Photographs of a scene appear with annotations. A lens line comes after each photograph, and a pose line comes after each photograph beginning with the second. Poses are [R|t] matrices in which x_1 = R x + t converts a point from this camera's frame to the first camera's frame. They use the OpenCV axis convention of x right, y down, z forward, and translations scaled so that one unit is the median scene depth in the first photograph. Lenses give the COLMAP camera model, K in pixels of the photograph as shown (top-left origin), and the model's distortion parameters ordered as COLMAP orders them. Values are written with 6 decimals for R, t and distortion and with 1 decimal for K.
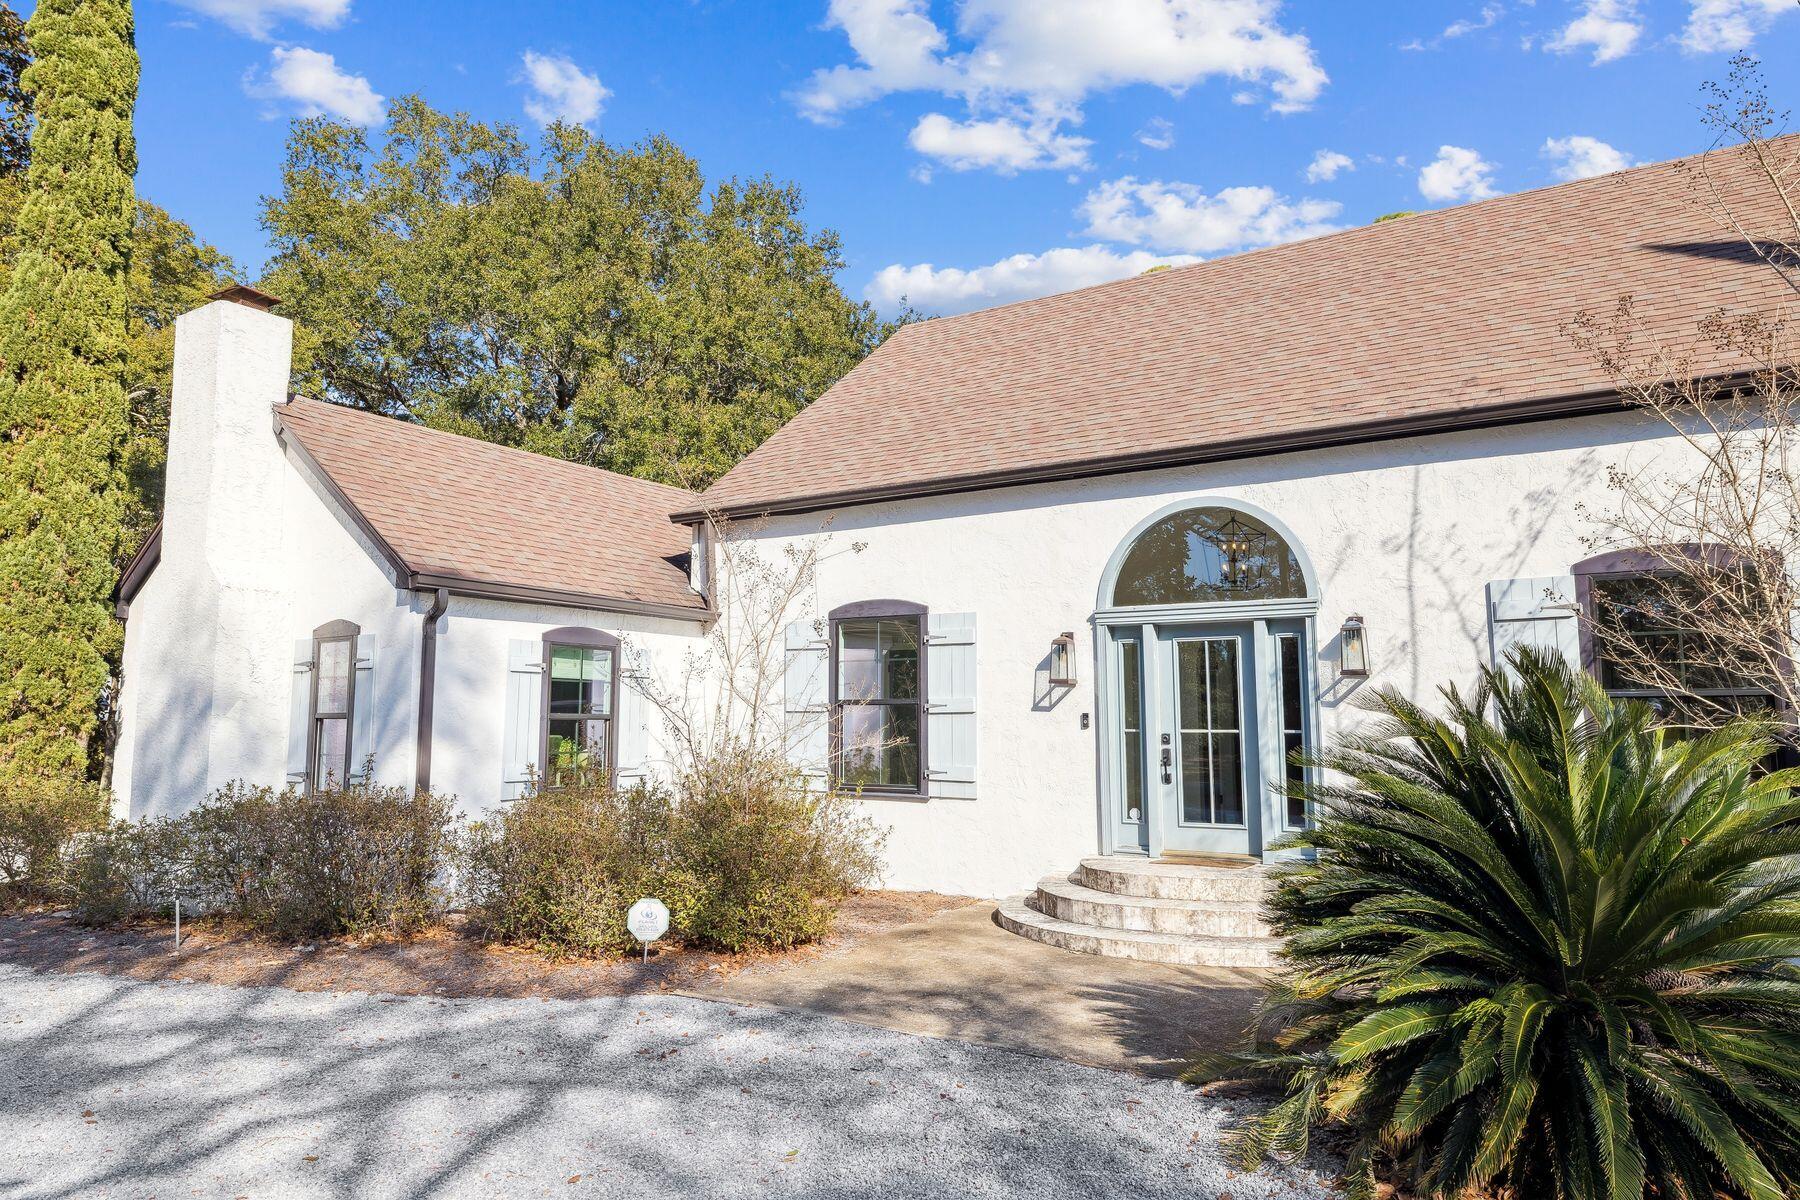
lens RADIAL K [[1118.4, 0, 948.4], [0, 1118.4, 597.8], [0, 0, 1]] dist [0.000851, 0.000668]
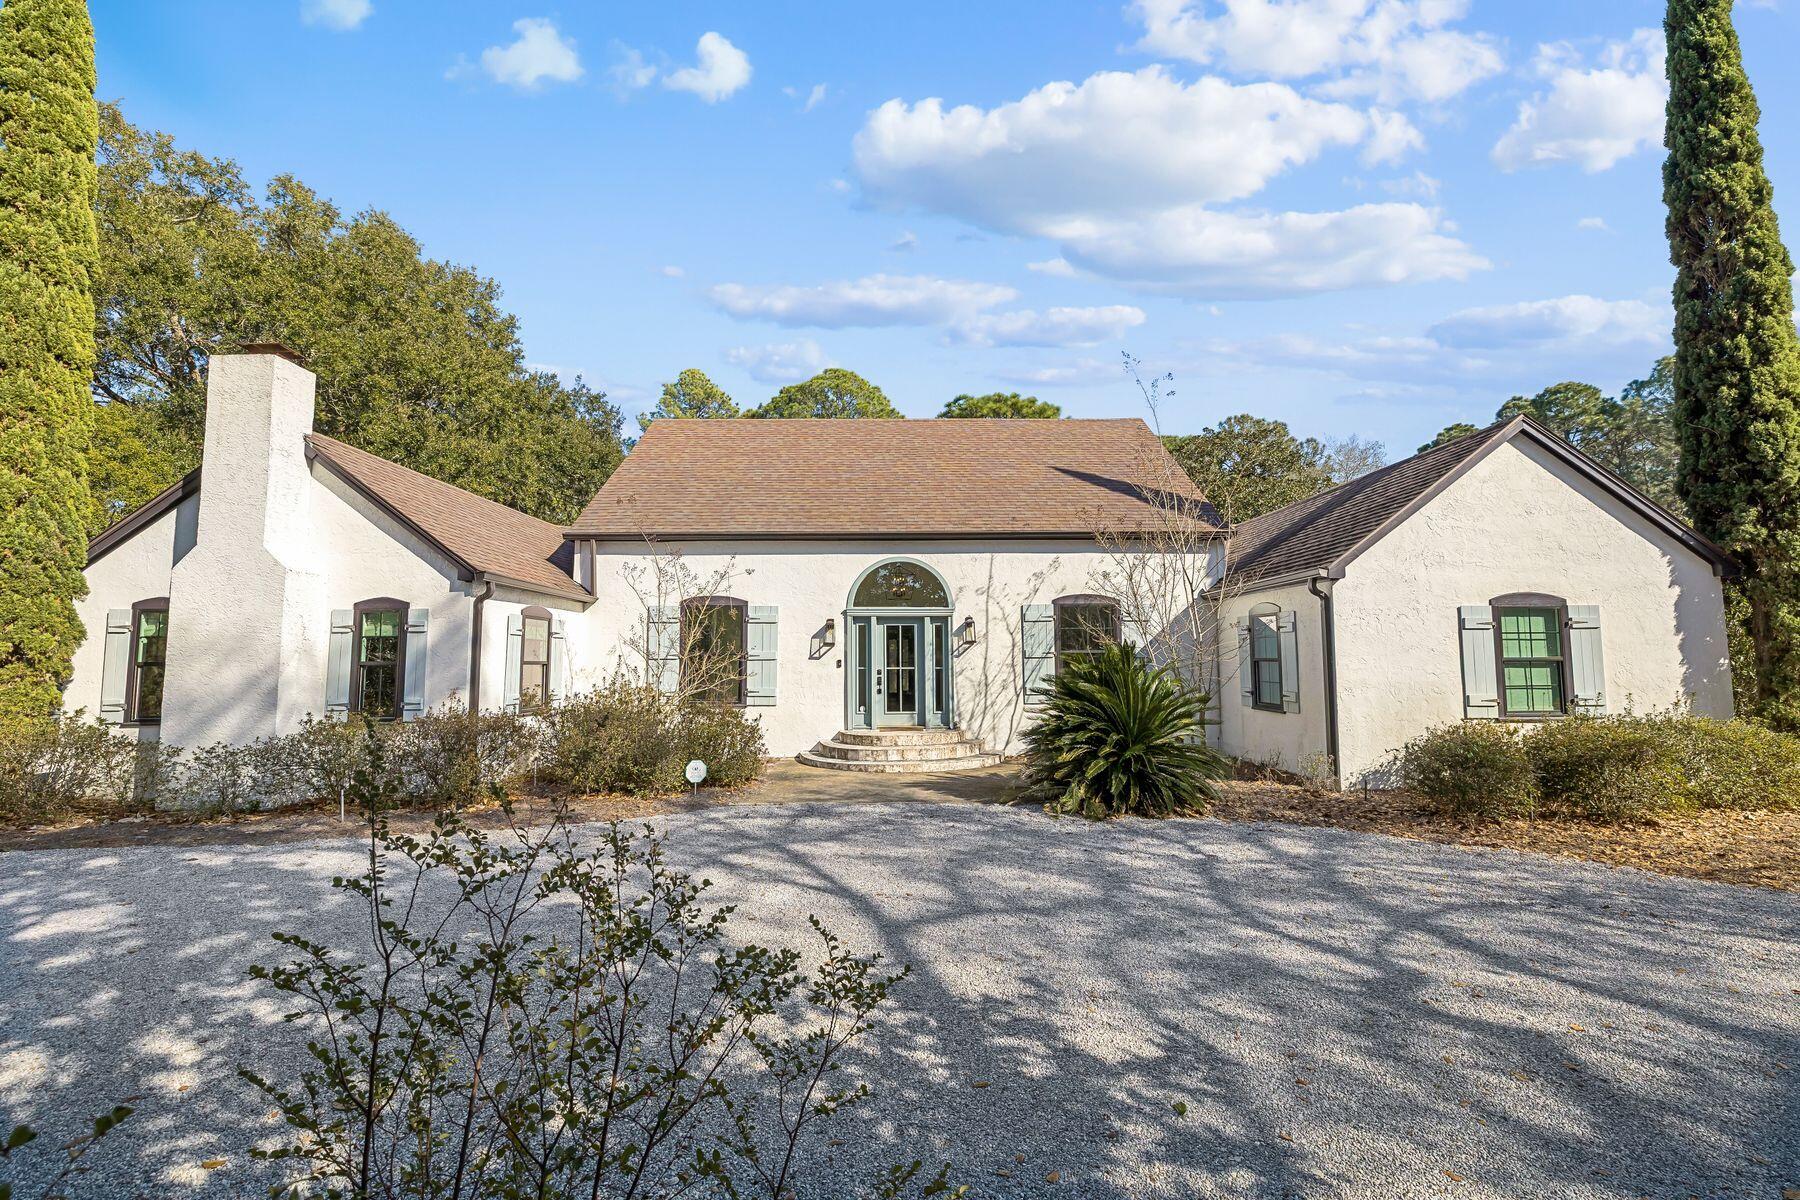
lens RADIAL K [[760.9, 0, 904.2], [0, 760.9, 591.8], [0, 0, 1]] dist [0.001554, -0.000077]
pose [[0.837925, 0.045313, 0.543901, -0.515396], [-0.055936, 0.998430, 0.002994, -0.027948], [-0.542911, -0.032933, 0.839144, -0.192324]]
